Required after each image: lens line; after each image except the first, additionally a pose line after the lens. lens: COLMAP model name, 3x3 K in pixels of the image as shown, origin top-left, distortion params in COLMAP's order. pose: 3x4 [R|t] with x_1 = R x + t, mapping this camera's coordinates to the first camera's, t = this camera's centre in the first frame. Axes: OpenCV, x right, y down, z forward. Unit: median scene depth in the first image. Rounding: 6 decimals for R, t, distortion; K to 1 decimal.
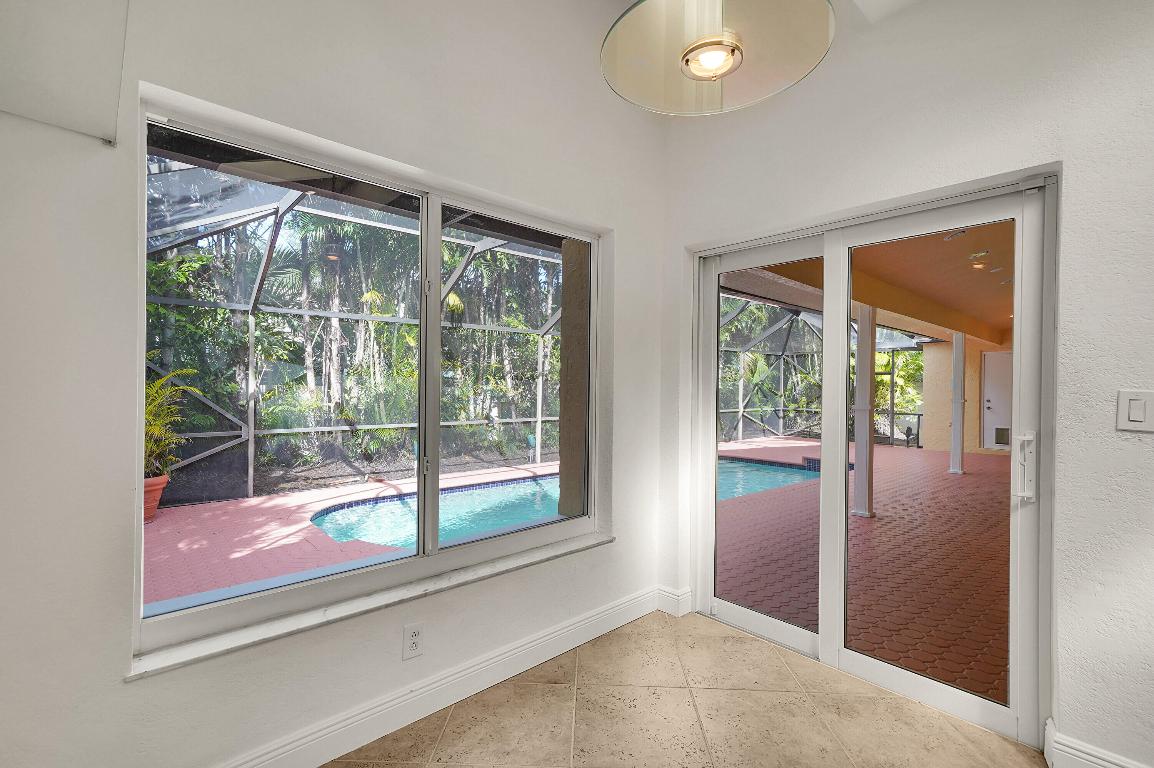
lens RADIAL K [[524.8, 0, 579.3], [0, 524.8, 384.1], [0, 0, 1]] dist [0.012142, -0.001486]
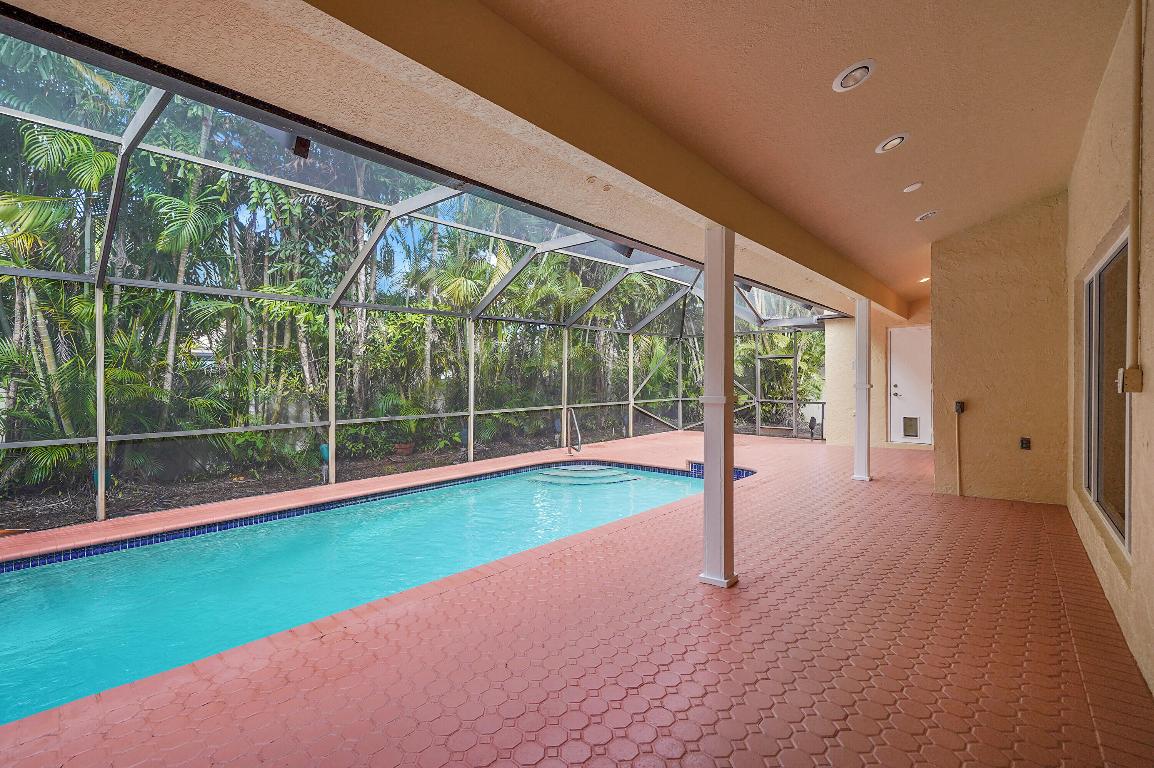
lens RADIAL K [[531.3, 0, 579.0], [0, 531.3, 379.4], [0, 0, 1]] dist [0.003357, -0.000783]
pose [[0.991328, -0.017871, 0.130193, 0.171623], [0.017035, 0.999827, 0.007534, 0.007084], [-0.130305, -0.005251, 0.991460, 0.236797]]
